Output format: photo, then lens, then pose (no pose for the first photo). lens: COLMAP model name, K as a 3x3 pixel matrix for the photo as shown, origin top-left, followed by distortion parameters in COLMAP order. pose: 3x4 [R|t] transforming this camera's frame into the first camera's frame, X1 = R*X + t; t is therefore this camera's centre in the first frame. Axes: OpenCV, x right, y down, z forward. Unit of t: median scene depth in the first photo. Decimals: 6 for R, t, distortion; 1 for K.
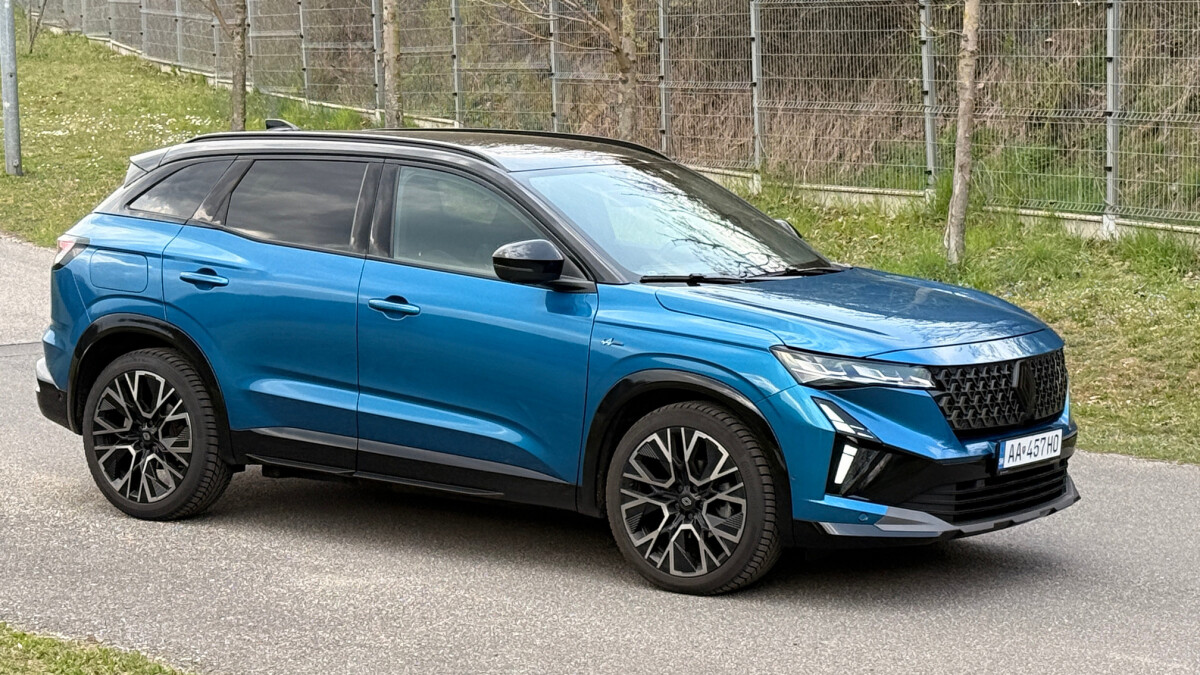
lens RADIAL K [[2996.3, 0, 599.4], [0, 2996.3, 338.0], [0, 0, 1]] dist [0.049855, 0.000000]
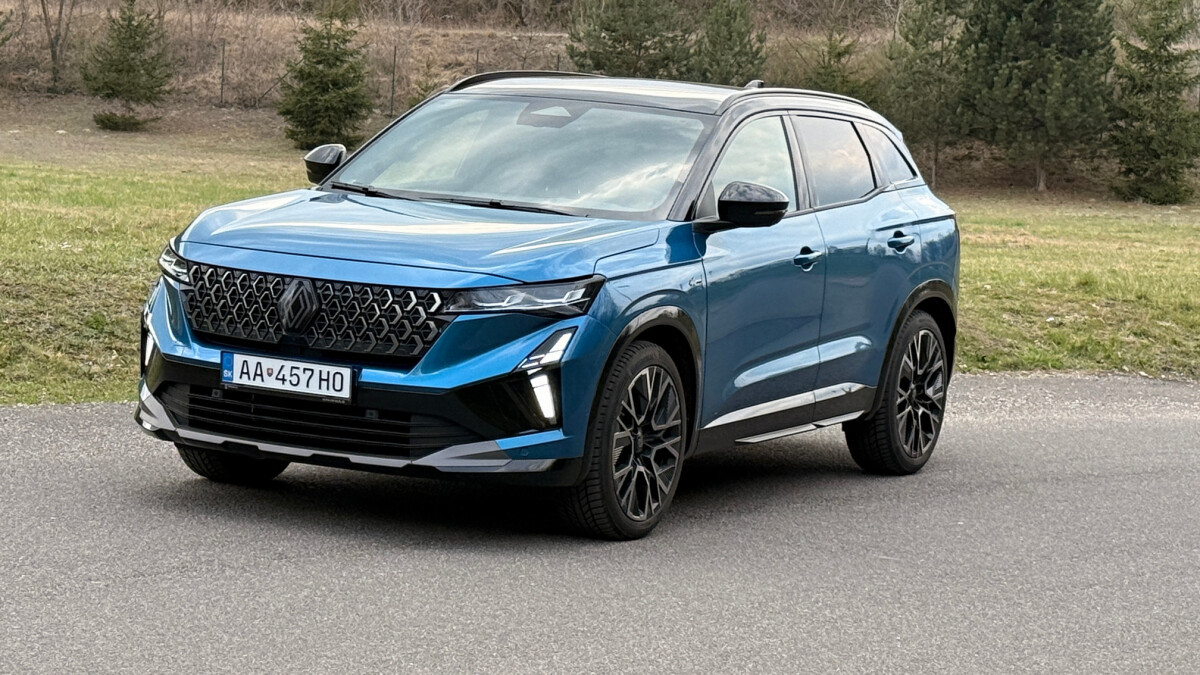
lens RADIAL K [[3083.4, 0, 600.8], [0, 3083.4, 334.4], [0, 0, 1]] dist [0.156008, 0.000000]
pose [[0.134751, 0.075428, -0.988004, 1.094835], [-0.168426, 0.984332, 0.052176, -0.040778], [0.976460, 0.159375, 0.145344, 0.964994]]
